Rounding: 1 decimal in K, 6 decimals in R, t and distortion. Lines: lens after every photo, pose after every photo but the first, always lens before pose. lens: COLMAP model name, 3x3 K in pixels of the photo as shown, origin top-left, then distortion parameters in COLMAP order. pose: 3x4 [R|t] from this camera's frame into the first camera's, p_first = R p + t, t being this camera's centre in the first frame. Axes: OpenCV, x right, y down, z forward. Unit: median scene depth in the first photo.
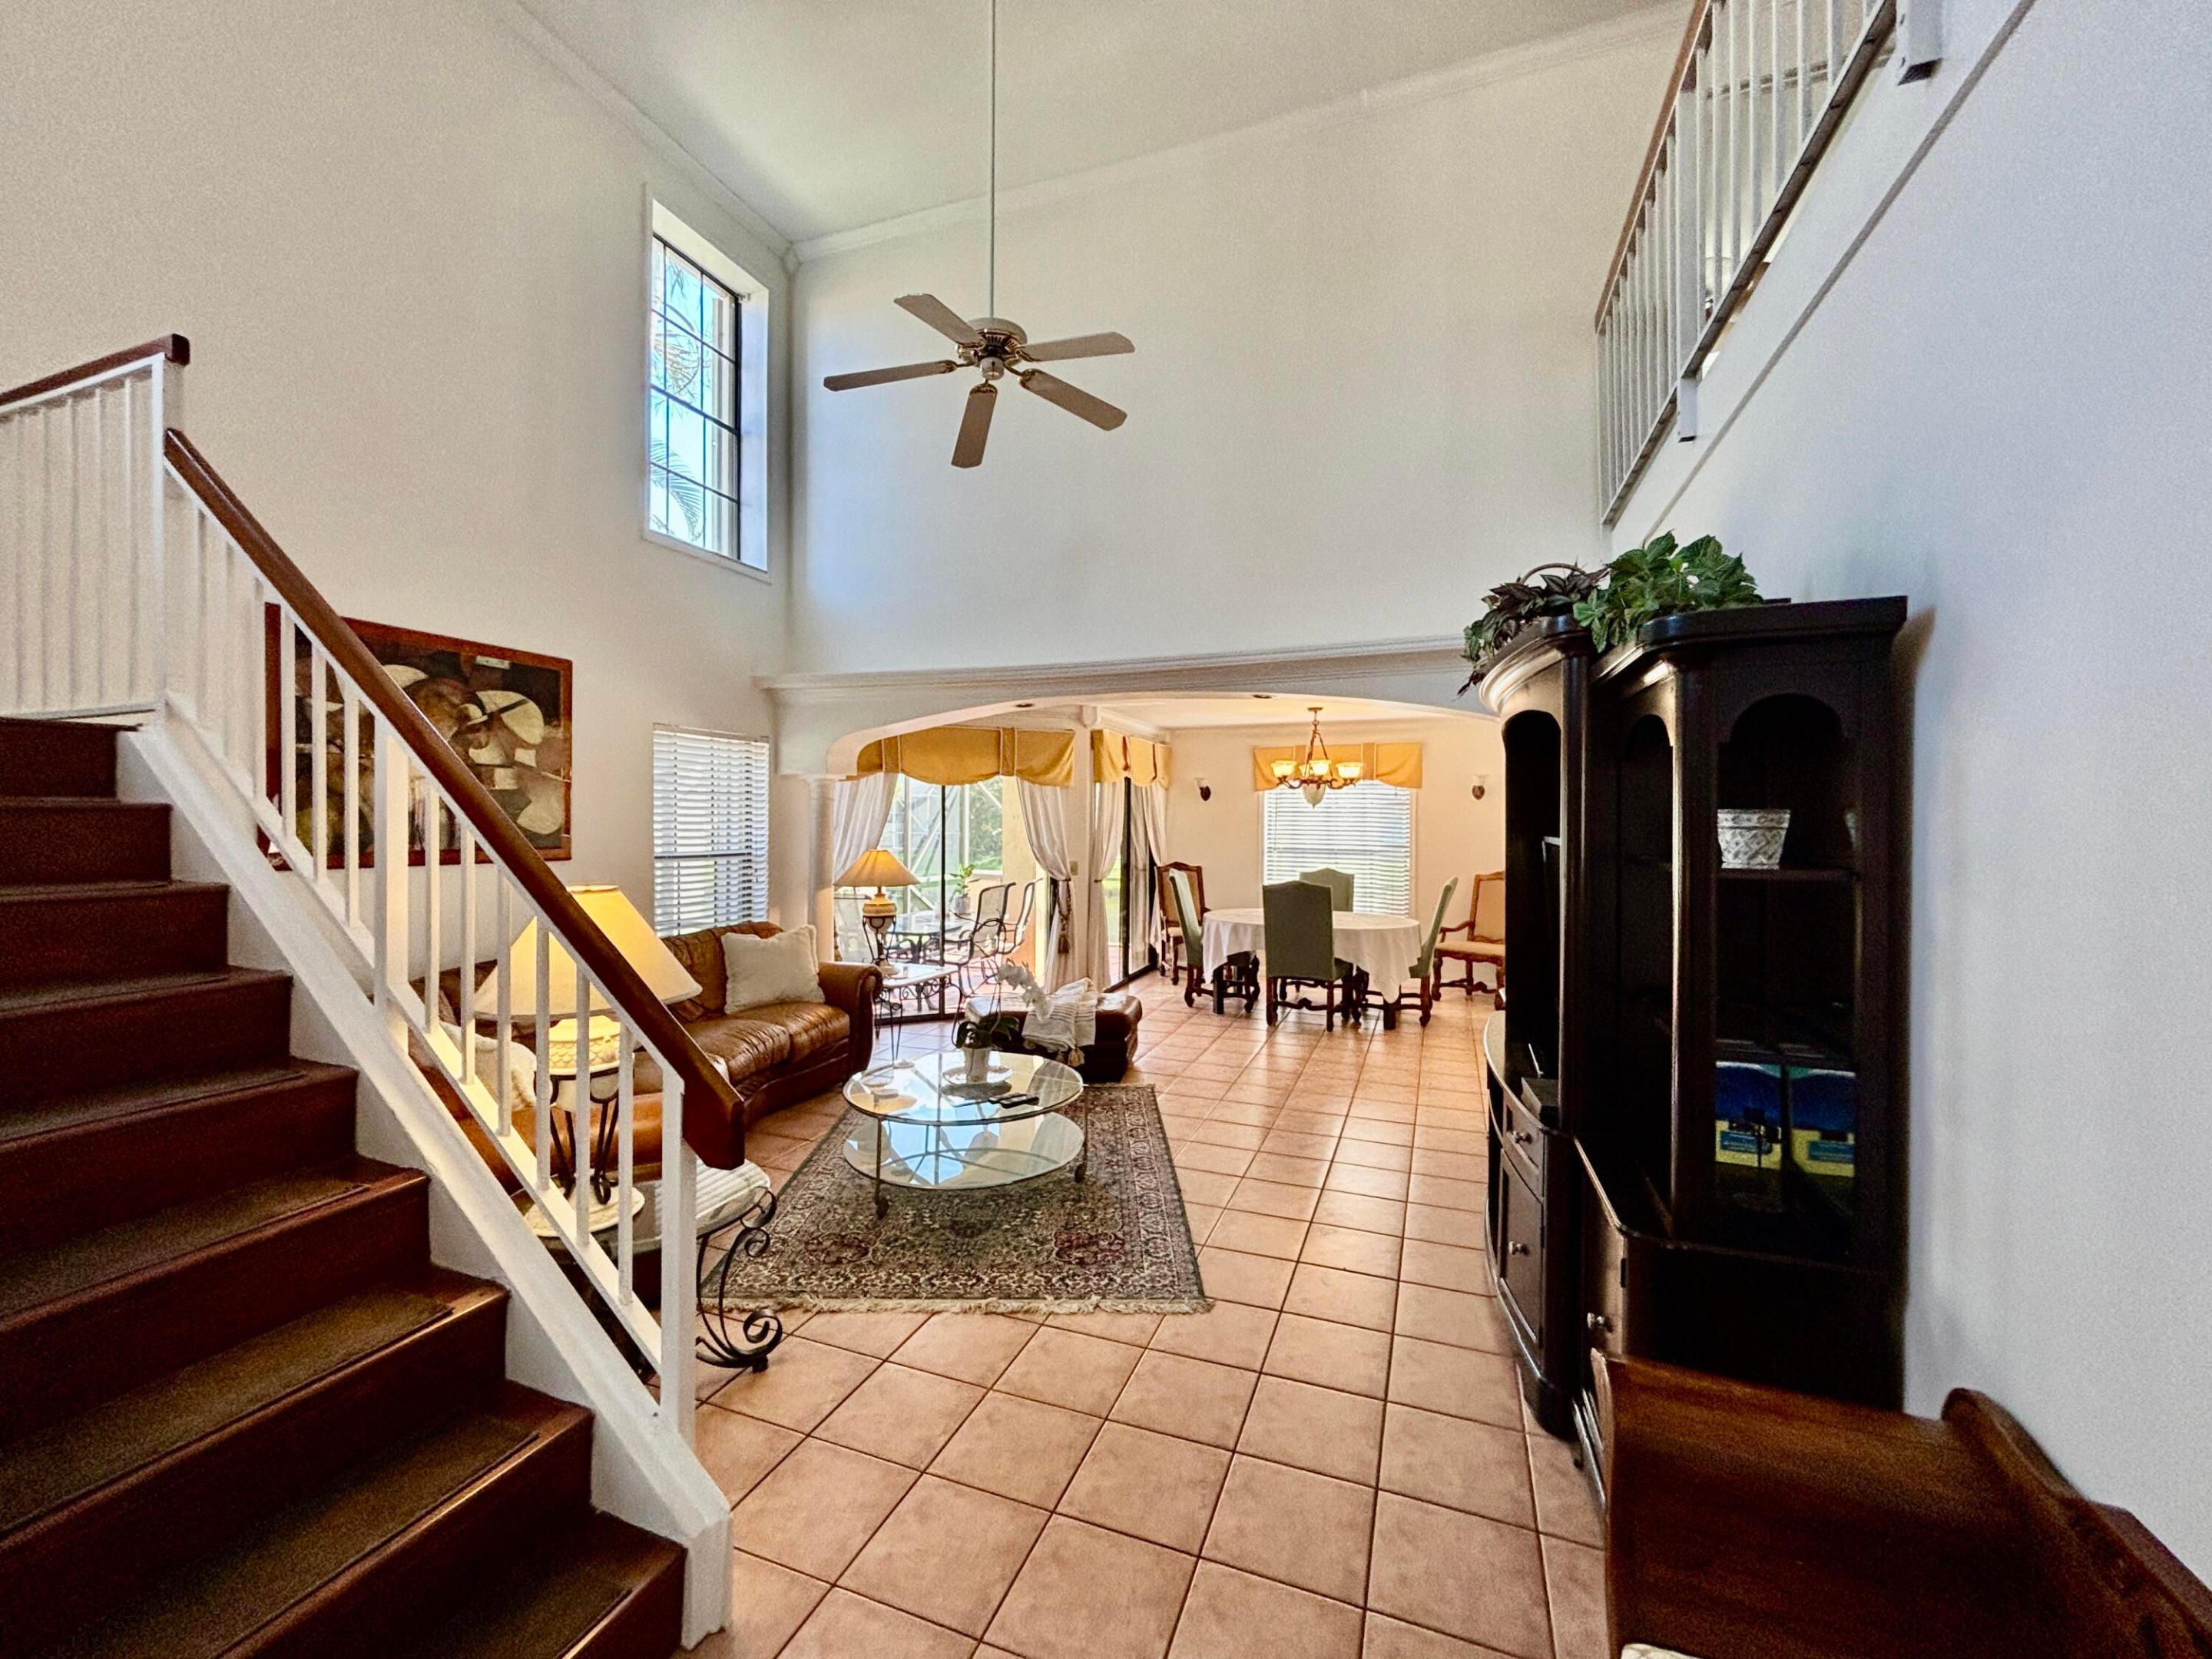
lens RADIAL K [[891.3, 0, 1096.9], [0, 891.3, 822.5], [0, 0, 1]] dist [0.004376, -0.000086]
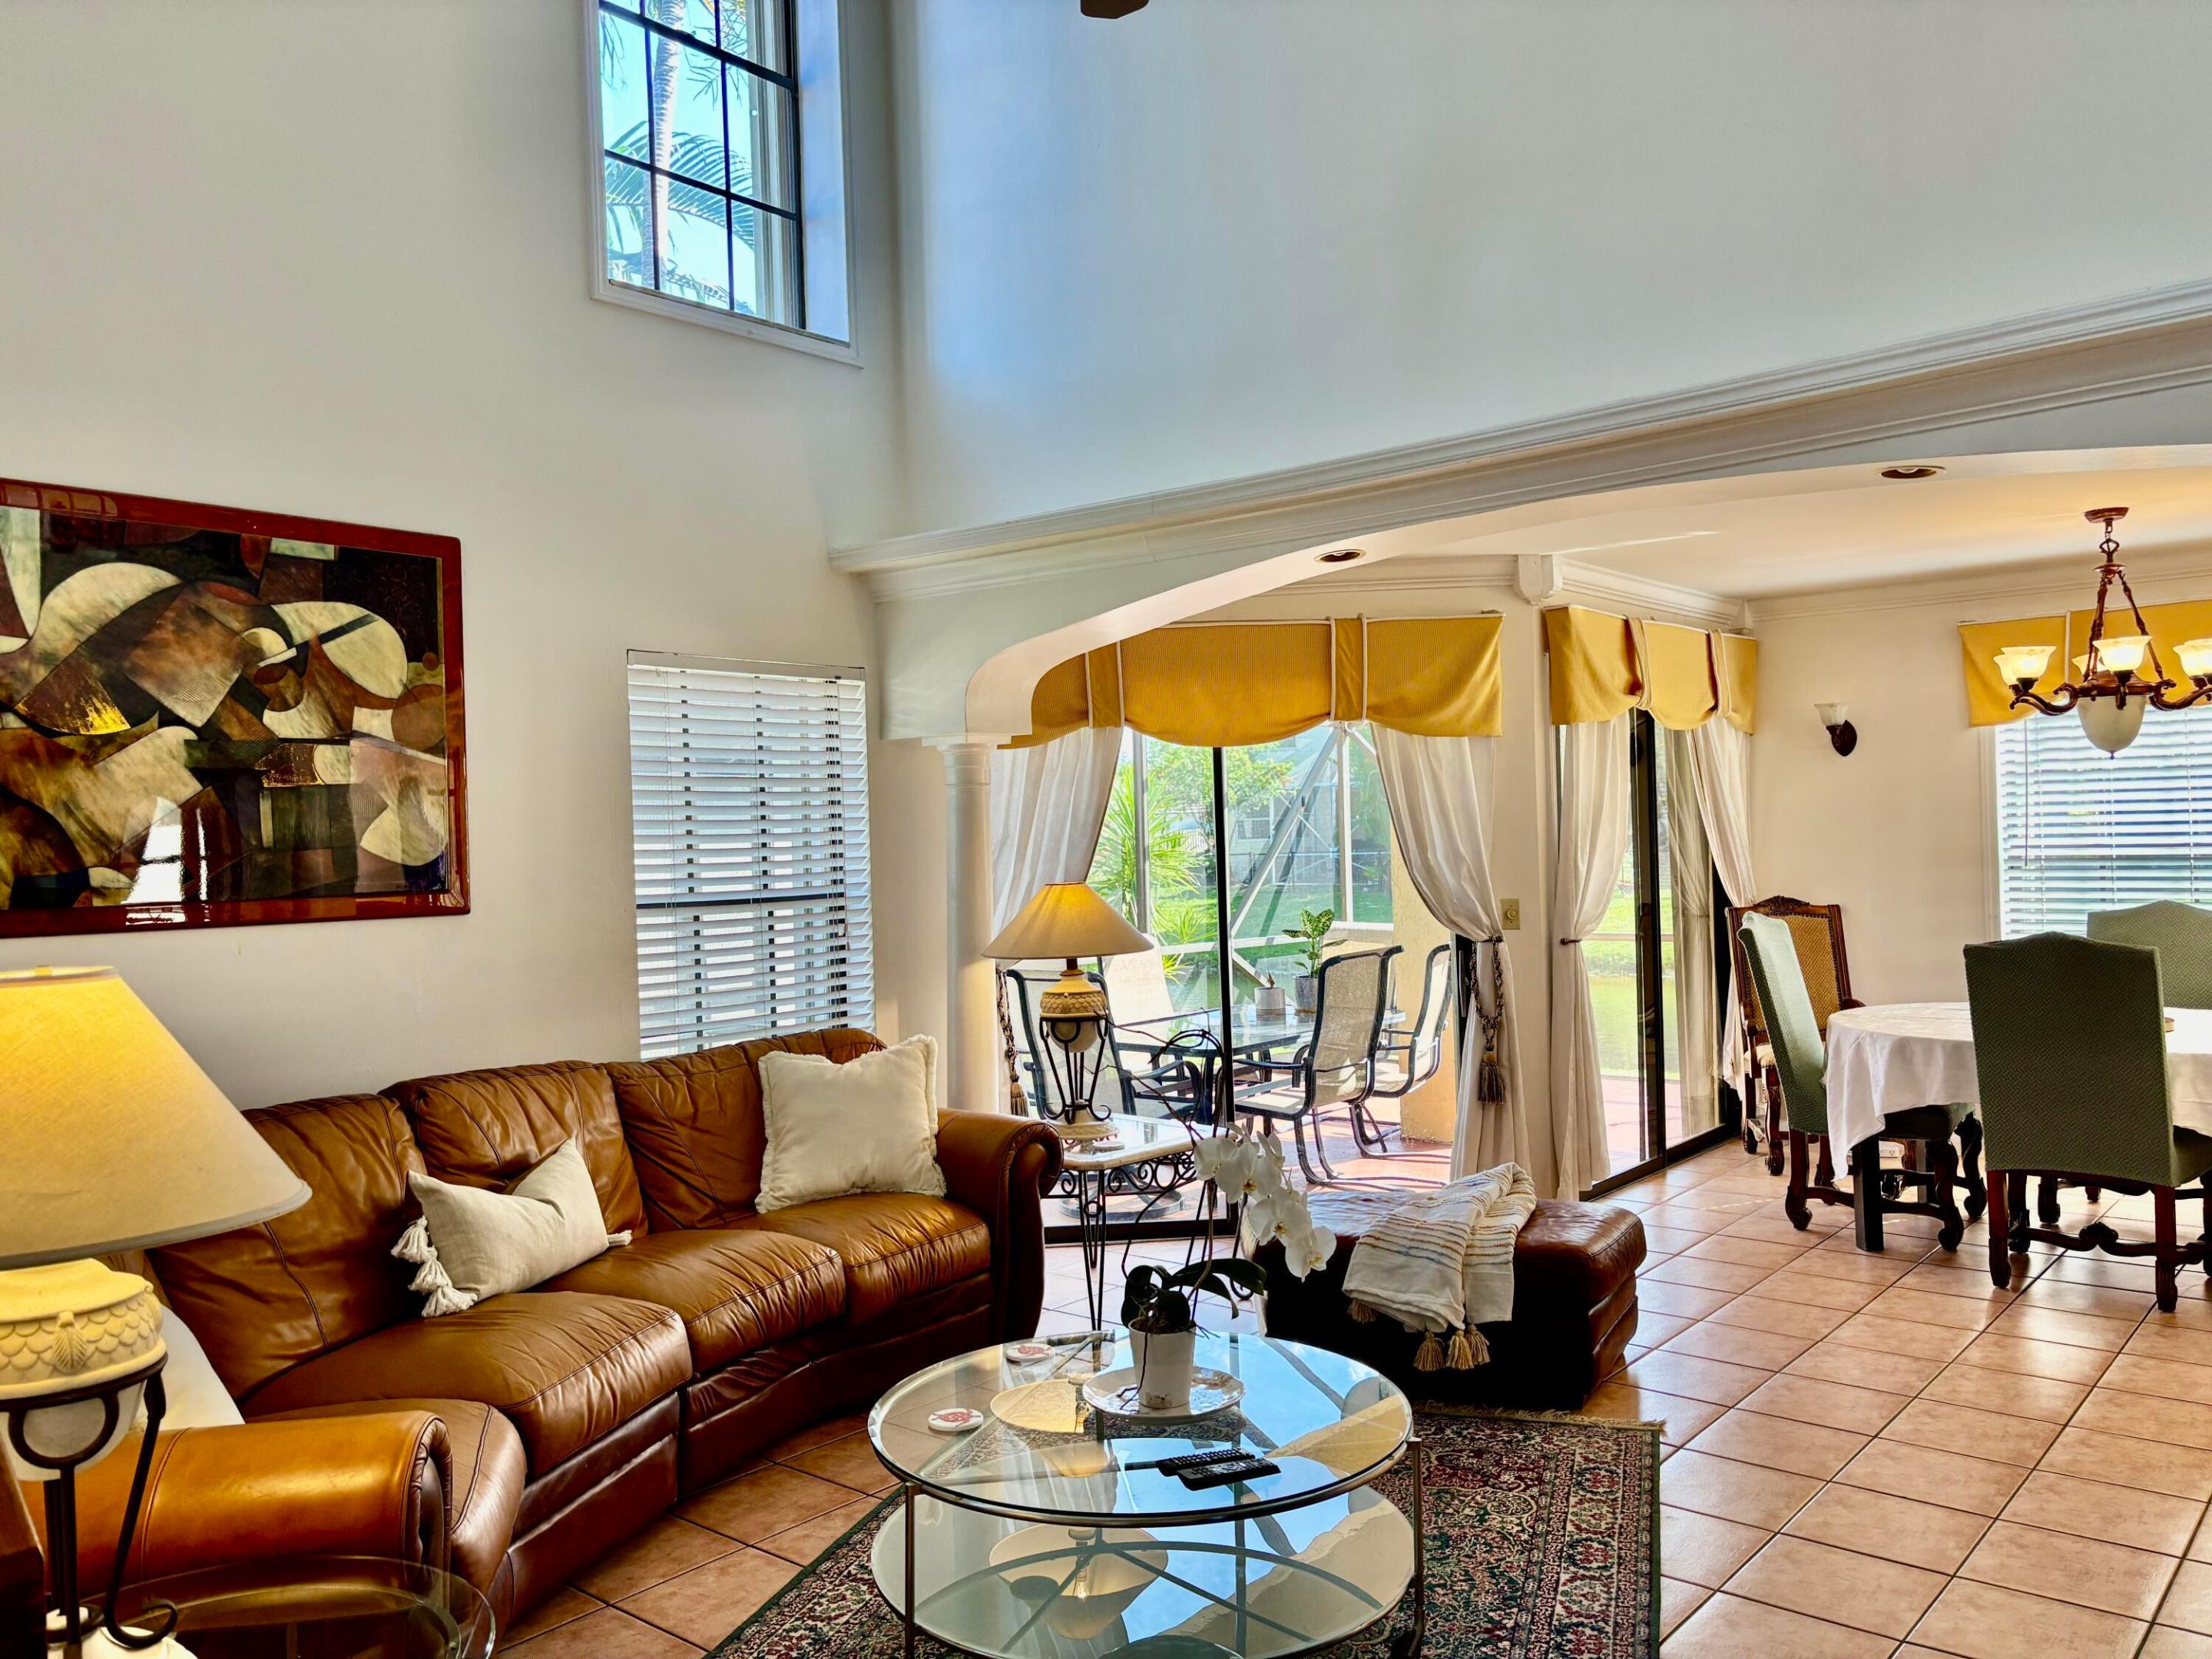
lens RADIAL K [[1669.7, 0, 1103.9], [0, 1669.7, 830.1], [0, 0, 1]] dist [0.030751, -0.033149]
pose [[0.941963, -0.033843, -0.334006, 0.077260], [0.033100, 0.999421, -0.007916, 0.009655], [0.334080, -0.003599, 0.942538, 0.143208]]
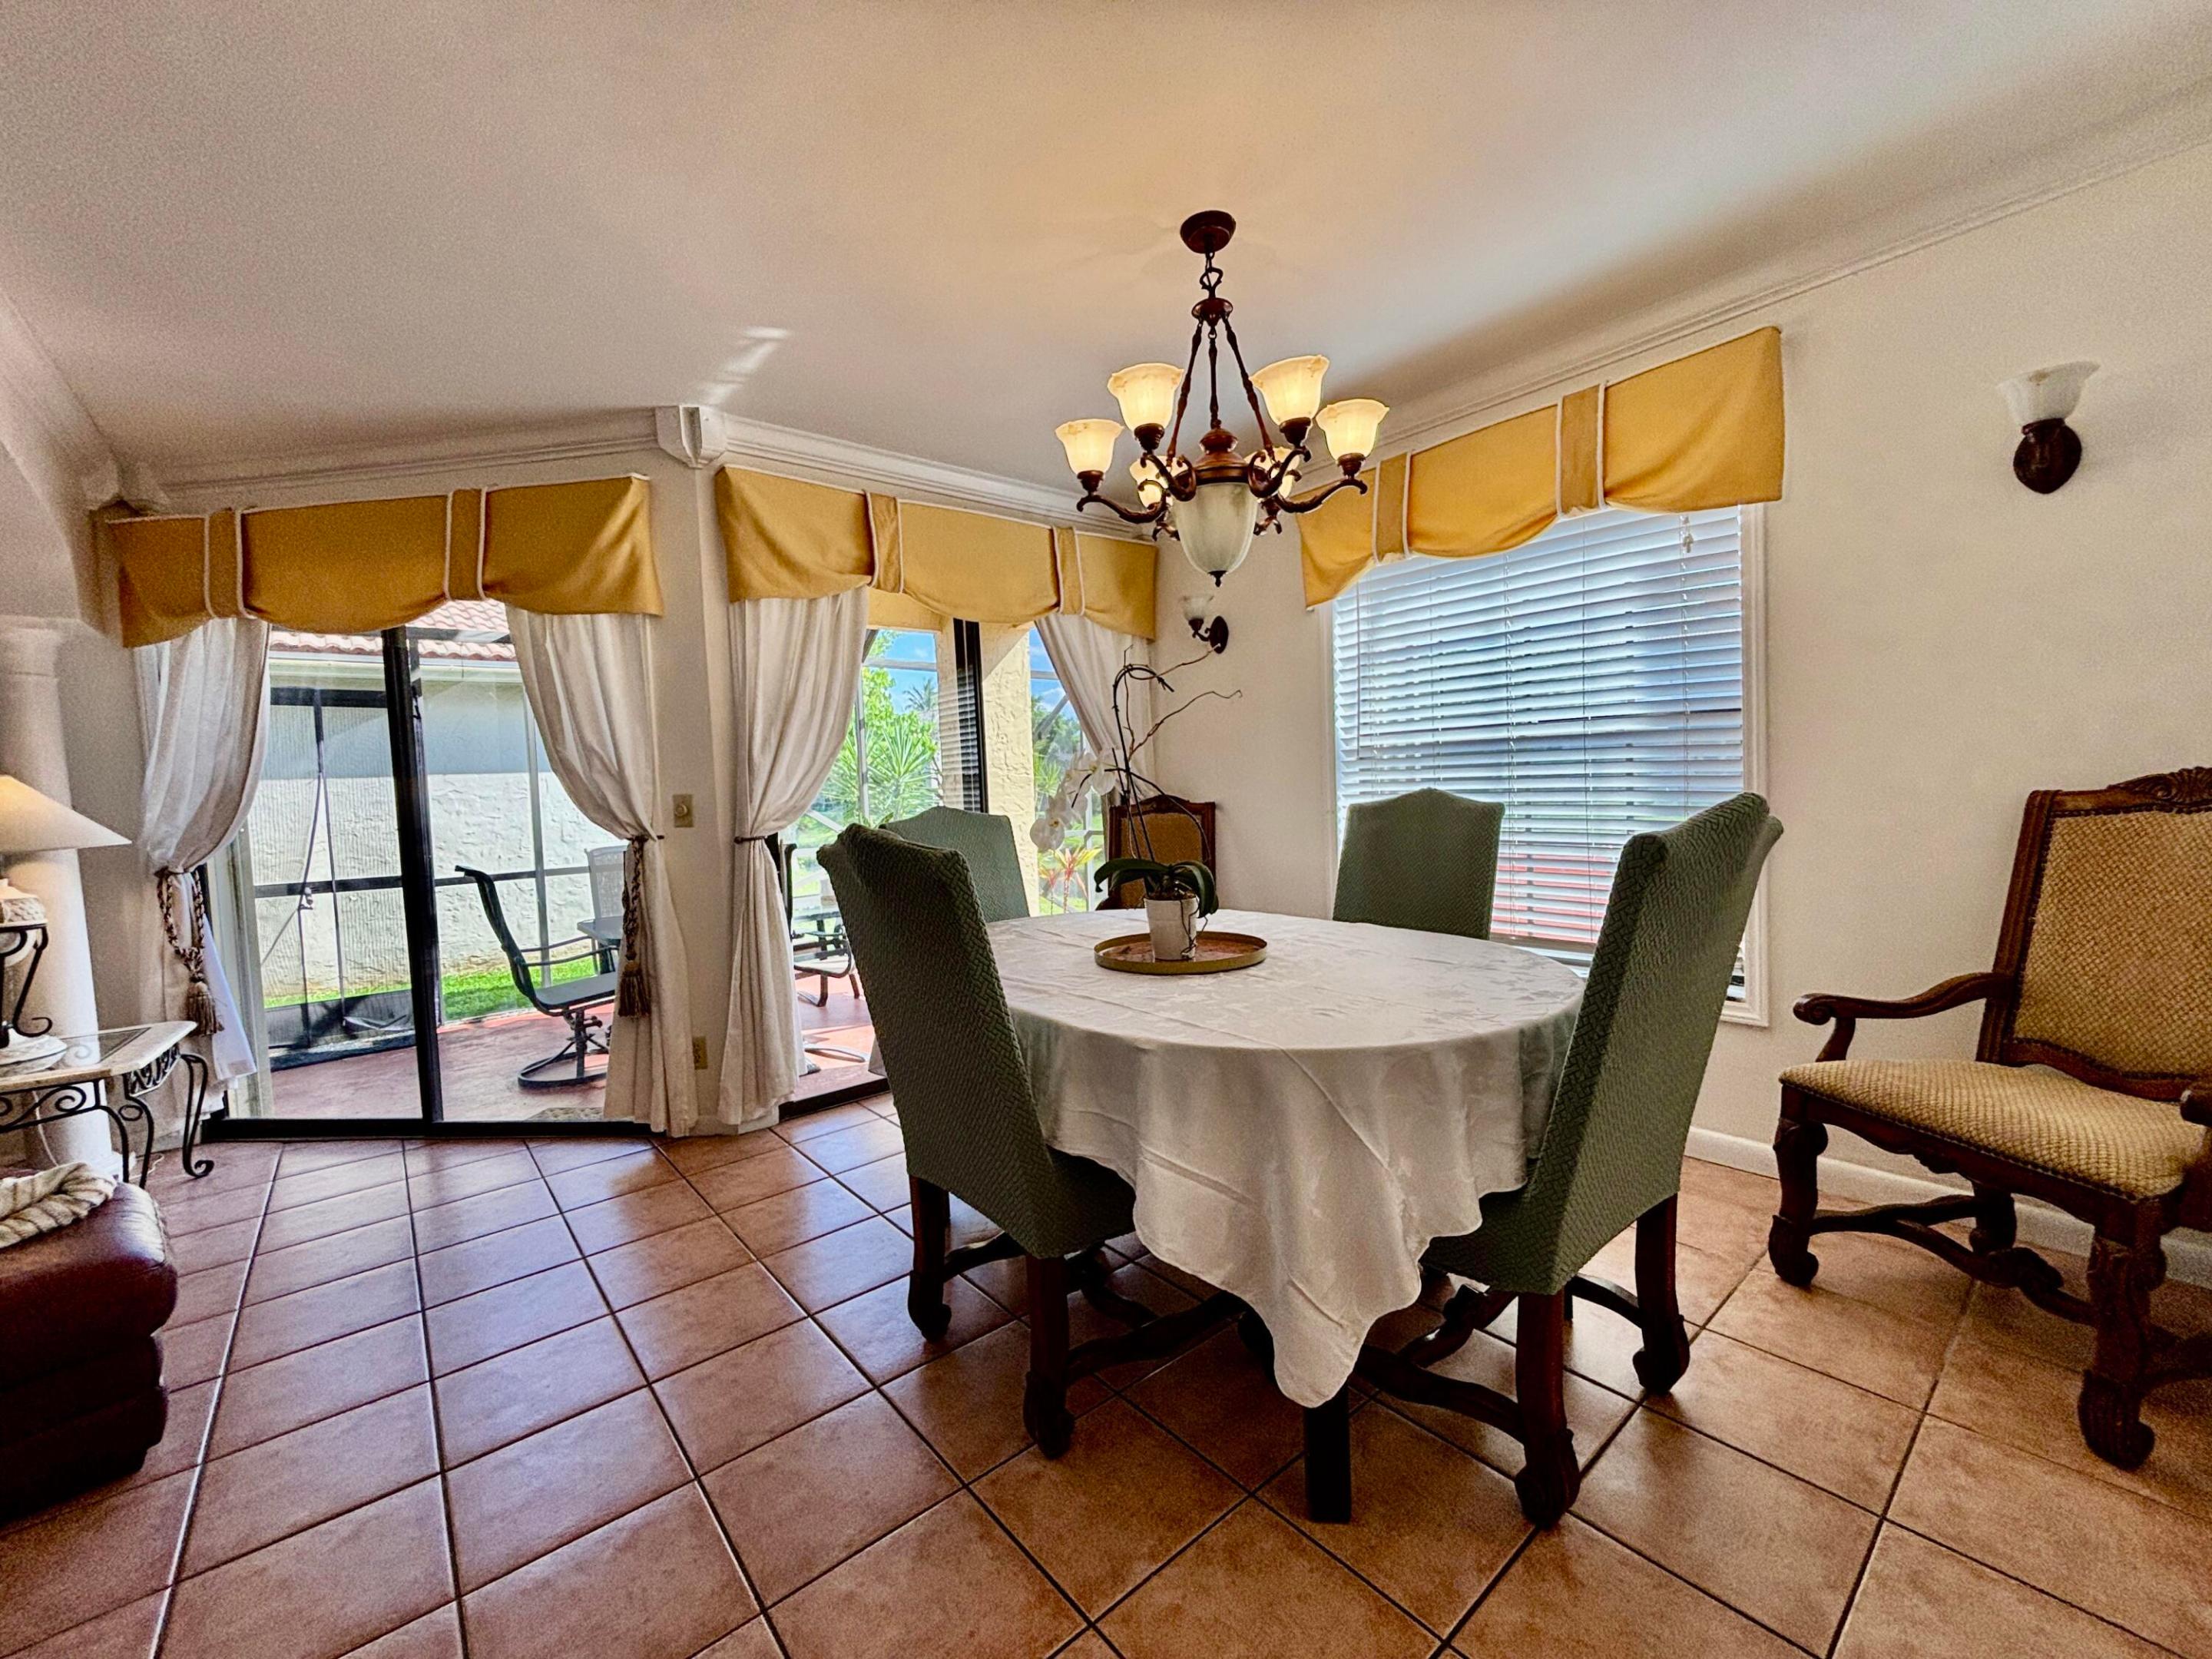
lens RADIAL K [[891.3, 0, 1100.7], [0, 891.3, 837.7], [0, 0, 1]] dist [0.004376, -0.000086]
pose [[0.873439, -0.018838, -0.486568, 0.413382], [0.046204, 0.997949, 0.044305, 0.063912], [0.484736, -0.061179, 0.872518, 0.850416]]
